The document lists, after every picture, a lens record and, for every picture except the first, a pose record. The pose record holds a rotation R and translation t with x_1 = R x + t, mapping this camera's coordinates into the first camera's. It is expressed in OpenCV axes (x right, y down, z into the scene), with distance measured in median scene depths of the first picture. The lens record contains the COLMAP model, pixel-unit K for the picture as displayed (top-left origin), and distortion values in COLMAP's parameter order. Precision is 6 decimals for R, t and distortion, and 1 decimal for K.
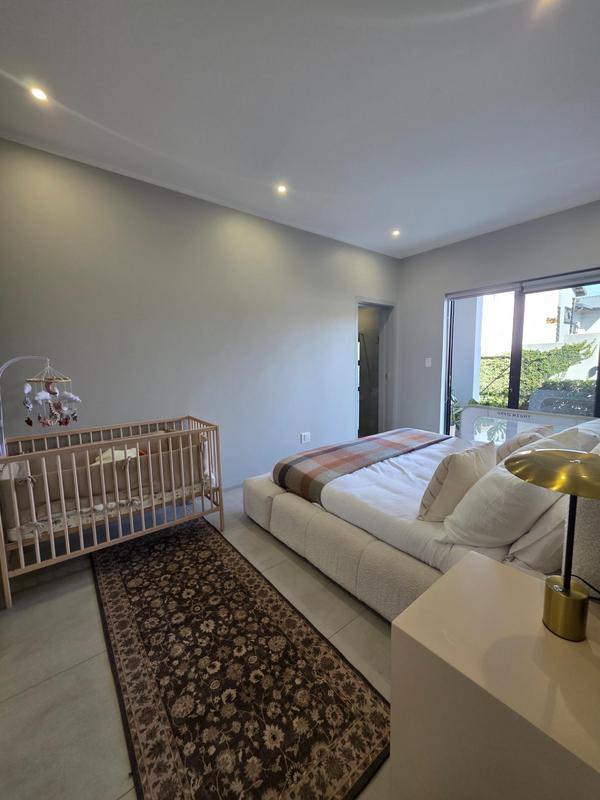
lens RADIAL K [[321.0, 0, 304.2], [0, 321.0, 399.1], [0, 0, 1]] dist [0.003660, -0.000815]
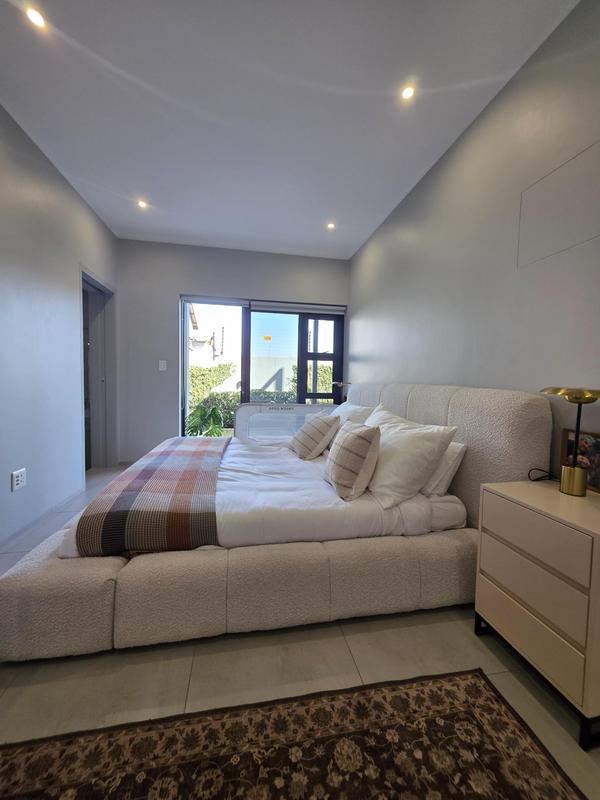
lens RADIAL K [[321.0, 0, 301.5], [0, 321.0, 398.4], [0, 0, 1]] dist [0.003660, -0.000815]
pose [[0.463520, -0.019421, 0.885874, -0.611973], [0.081112, 0.996492, -0.020595, 0.071491], [-0.882366, 0.081401, 0.463469, 0.677437]]
